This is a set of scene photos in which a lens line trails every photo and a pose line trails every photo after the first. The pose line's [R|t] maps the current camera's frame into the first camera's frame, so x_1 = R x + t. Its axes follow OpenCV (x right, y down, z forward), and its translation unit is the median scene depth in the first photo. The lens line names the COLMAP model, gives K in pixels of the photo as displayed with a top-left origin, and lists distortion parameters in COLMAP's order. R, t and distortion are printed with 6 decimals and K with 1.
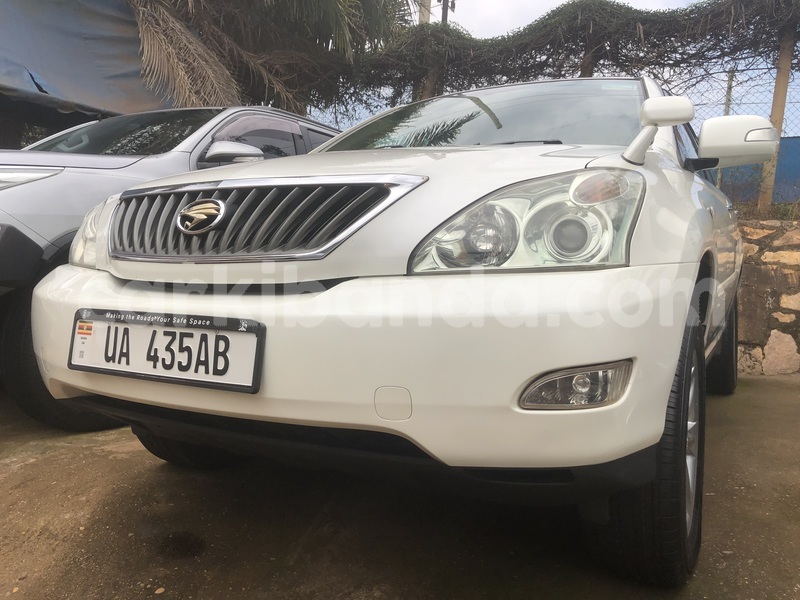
lens RADIAL K [[660.8, 0, 404.1], [0, 660.8, 301.0], [0, 0, 1]] dist [0.003193, -0.007185]
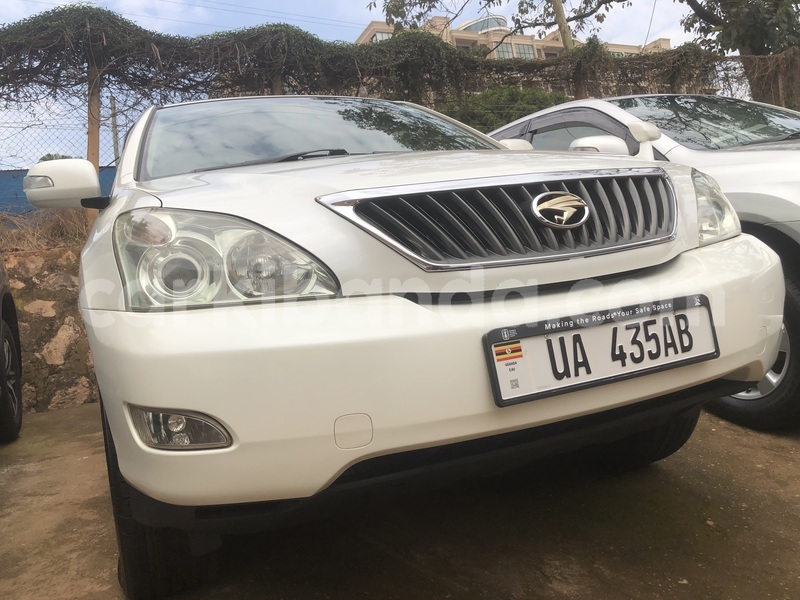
lens RADIAL K [[660.8, 0, 404.3], [0, 660.8, 299.5], [0, 0, 1]] dist [0.003193, -0.007185]
pose [[0.597024, -0.130374, 0.791558, -1.291871], [0.163133, 0.985820, 0.039328, -0.080655], [-0.785461, 0.105649, 0.609827, 0.653728]]
